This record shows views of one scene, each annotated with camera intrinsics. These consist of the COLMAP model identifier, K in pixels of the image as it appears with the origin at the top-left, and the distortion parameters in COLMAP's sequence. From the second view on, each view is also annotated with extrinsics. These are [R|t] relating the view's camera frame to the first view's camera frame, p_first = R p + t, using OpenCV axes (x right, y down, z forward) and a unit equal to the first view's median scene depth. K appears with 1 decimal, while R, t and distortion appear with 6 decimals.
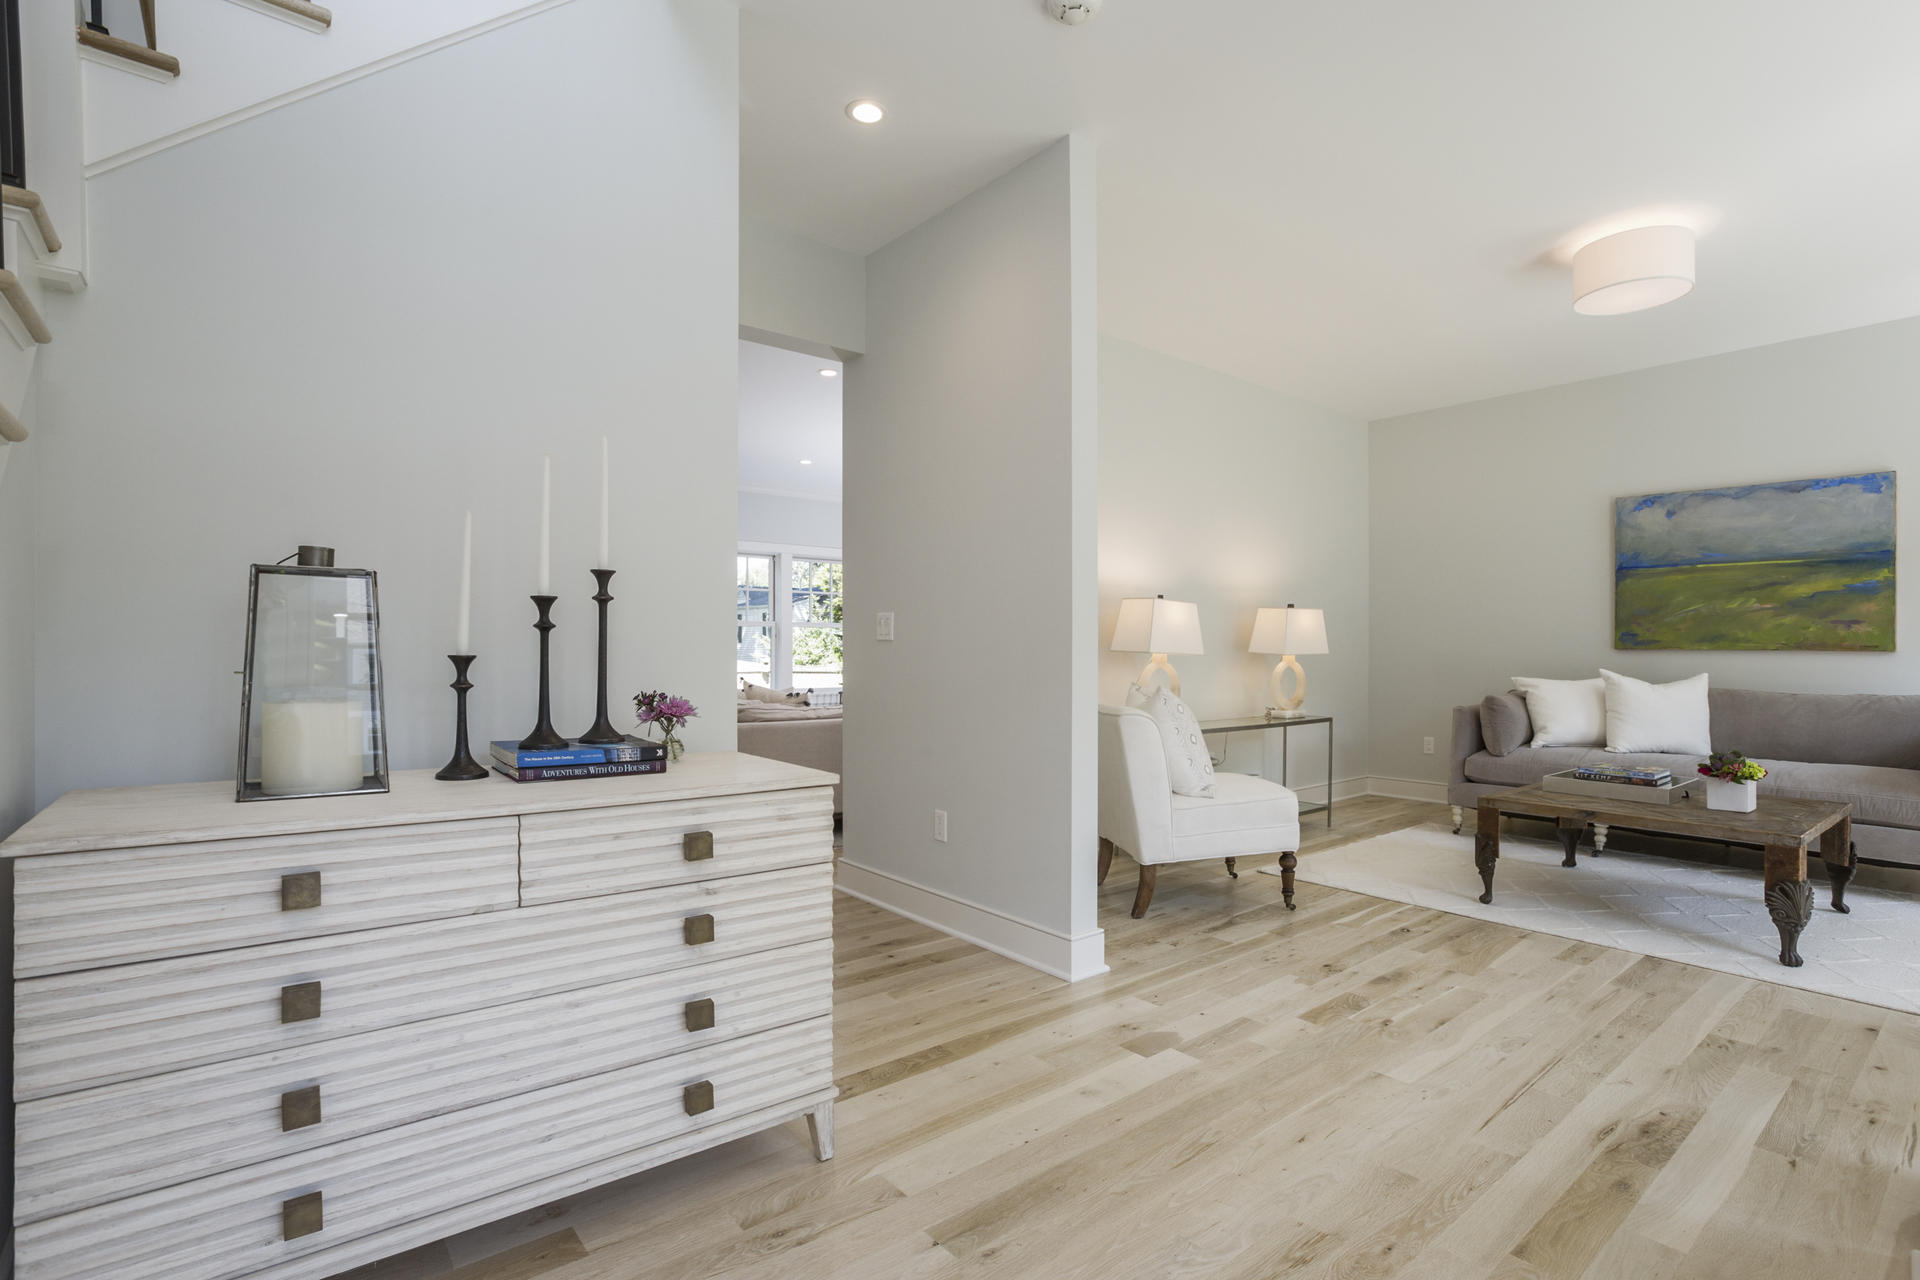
lens RADIAL K [[926.1, 0, 957.4], [0, 926.1, 649.6], [0, 0, 1]] dist [-0.010911, 0.002134]
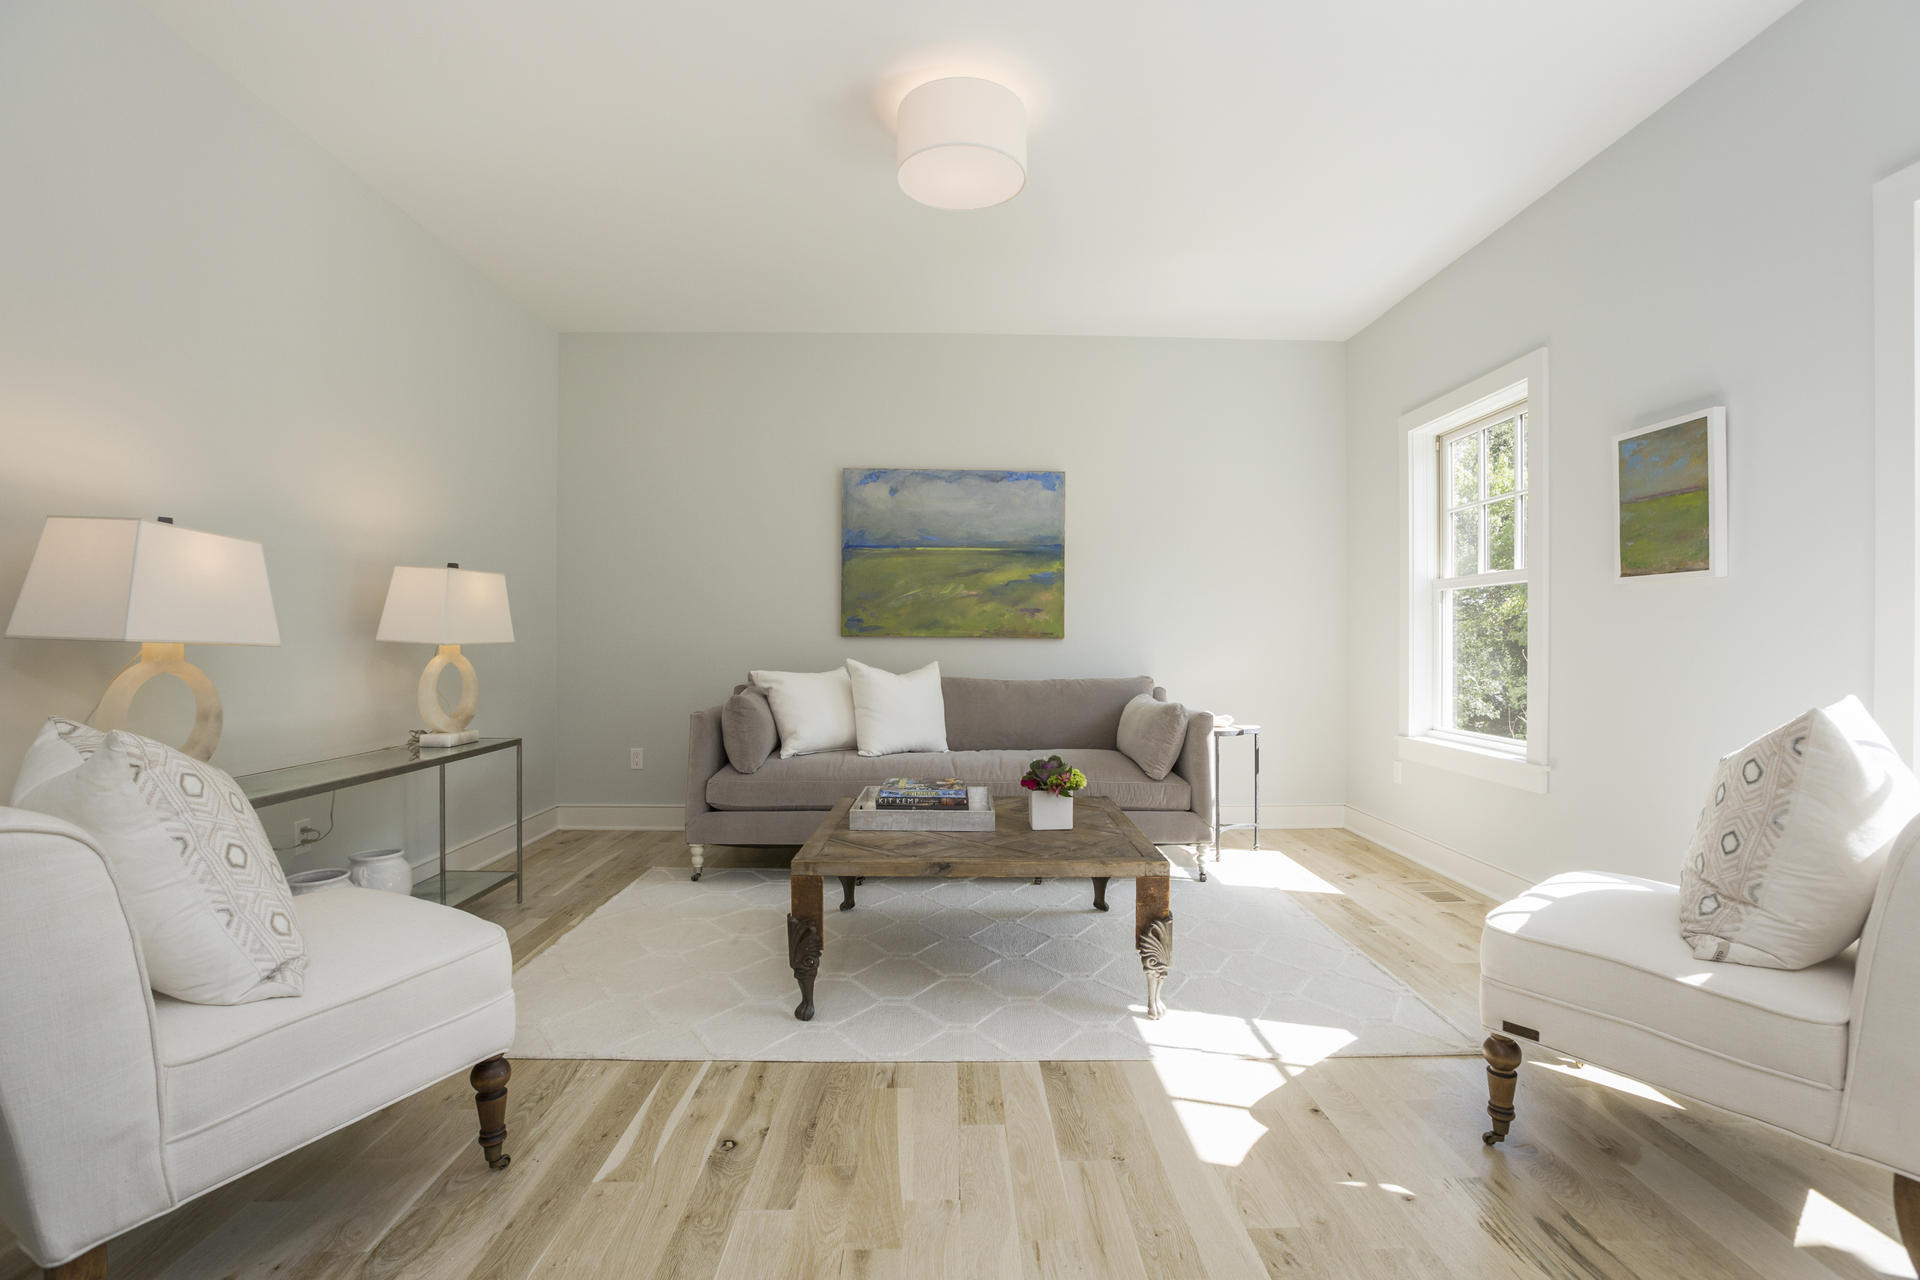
lens RADIAL K [[888.9, 0, 991.7], [0, 888.9, 656.4], [0, 0, 1]] dist [-0.028824, 0.004569]
pose [[0.598524, -0.015157, 0.800961, 0.116832], [0.000017, 0.999821, 0.018907, 0.003160], [-0.801105, -0.011302, 0.598418, 0.400537]]
